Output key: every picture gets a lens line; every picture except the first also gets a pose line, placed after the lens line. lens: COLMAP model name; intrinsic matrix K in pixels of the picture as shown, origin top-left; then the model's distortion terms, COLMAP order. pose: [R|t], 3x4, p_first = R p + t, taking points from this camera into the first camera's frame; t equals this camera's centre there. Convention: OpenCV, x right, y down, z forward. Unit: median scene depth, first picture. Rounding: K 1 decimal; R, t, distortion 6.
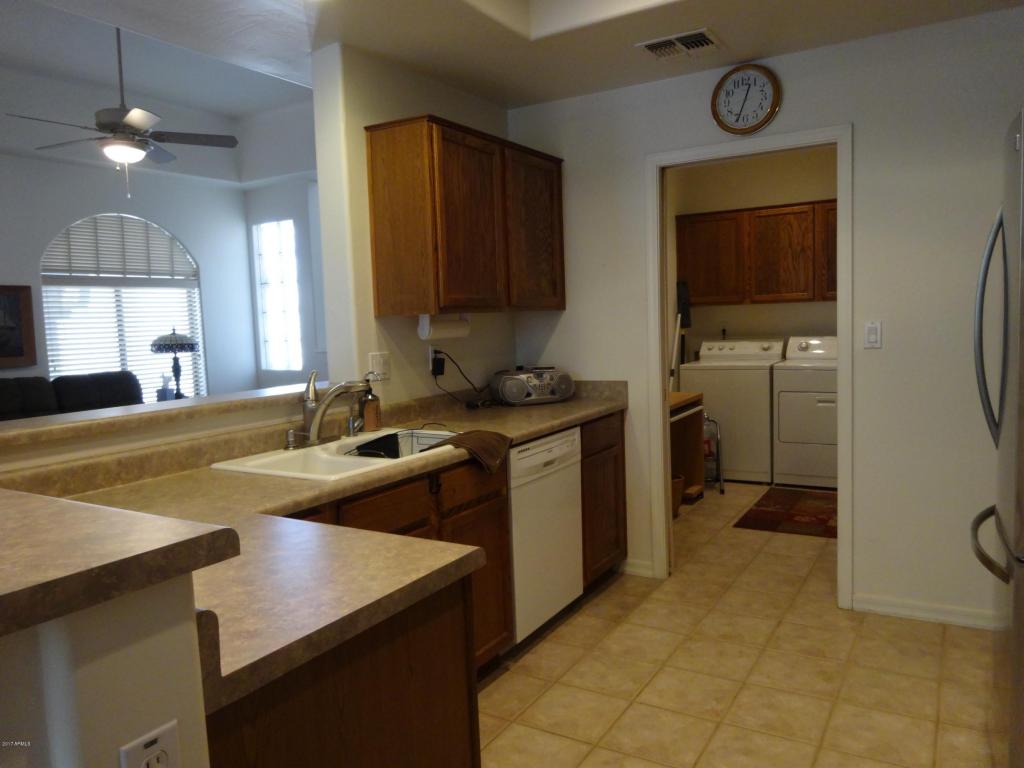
lens RADIAL K [[756.9, 0, 506.5], [0, 756.9, 386.0], [0, 0, 1]] dist [-0.012207, 0.004152]
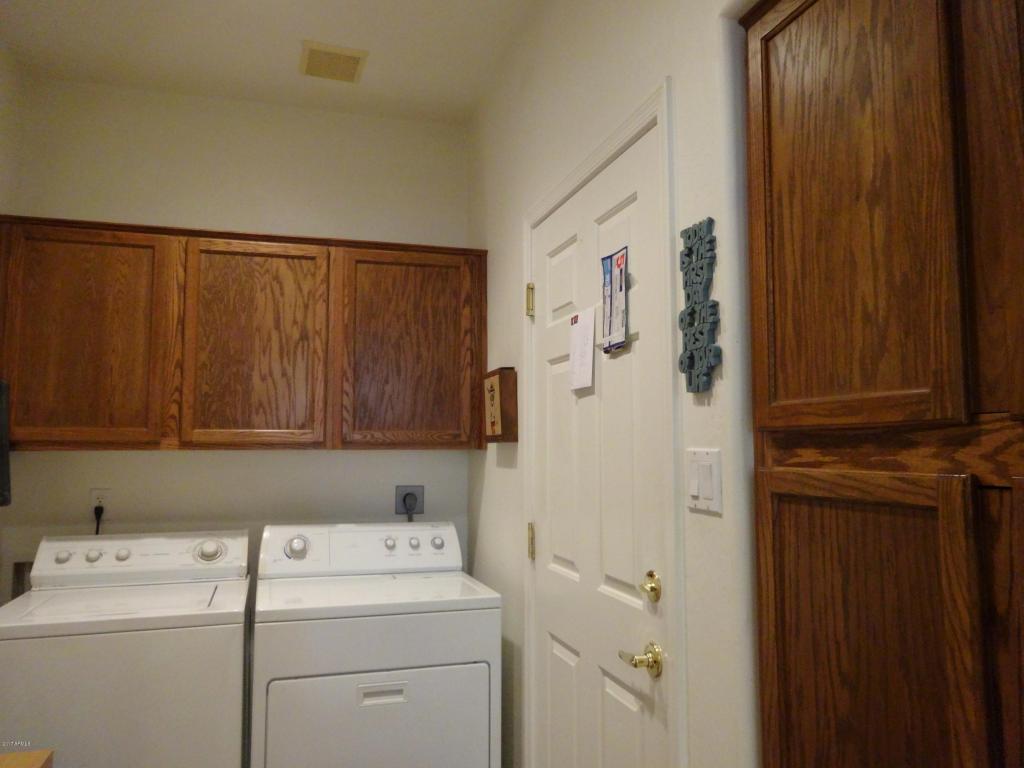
lens RADIAL K [[756.9, 0, 506.5], [0, 756.9, 386.0], [0, 0, 1]] dist [-0.012207, 0.004152]
pose [[0.665941, 0.099801, 0.739298, 0.133313], [0.042675, 0.984292, -0.171314, -0.064871], [-0.744783, 0.145635, 0.651221, 0.598370]]
